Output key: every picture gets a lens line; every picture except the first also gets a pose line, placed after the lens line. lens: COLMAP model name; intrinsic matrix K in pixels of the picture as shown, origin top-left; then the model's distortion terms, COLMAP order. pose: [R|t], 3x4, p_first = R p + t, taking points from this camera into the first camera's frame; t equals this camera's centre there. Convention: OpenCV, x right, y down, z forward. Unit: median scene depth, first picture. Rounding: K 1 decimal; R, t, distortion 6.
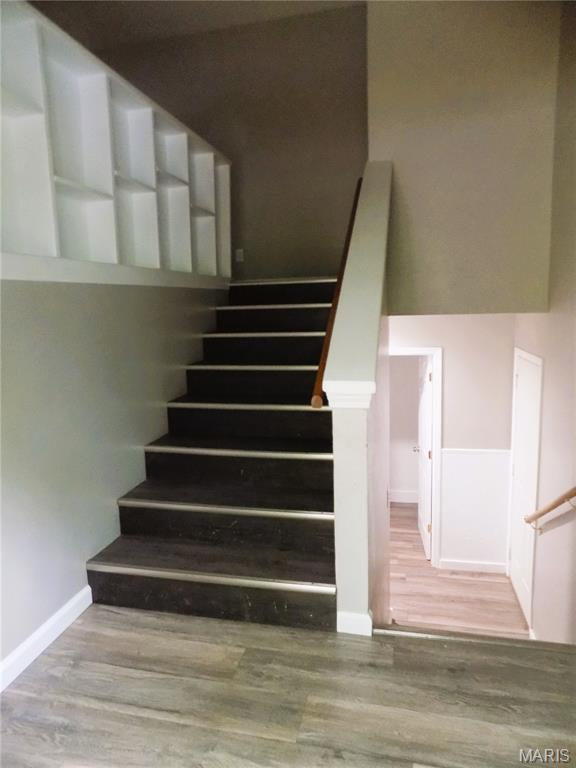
lens RADIAL K [[518.3, 0, 286.2], [0, 518.3, 385.0], [0, 0, 1]] dist [-0.069628, 0.072339]
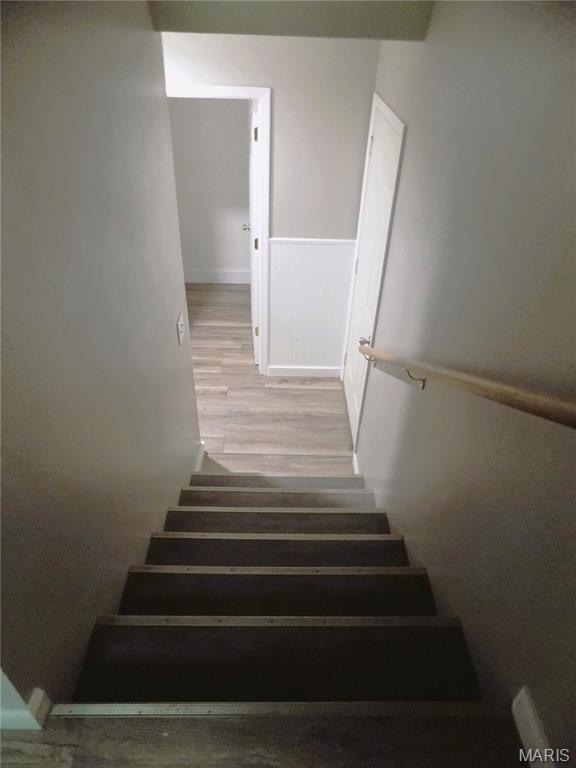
lens RADIAL K [[518.3, 0, 291.8], [0, 518.3, 383.4], [0, 0, 1]] dist [-0.069628, 0.072339]
pose [[0.967142, -0.089339, 0.238023, 0.136975], [-0.035334, 0.879905, 0.473833, -0.049793], [-0.251769, -0.466675, 0.847837, 0.256862]]
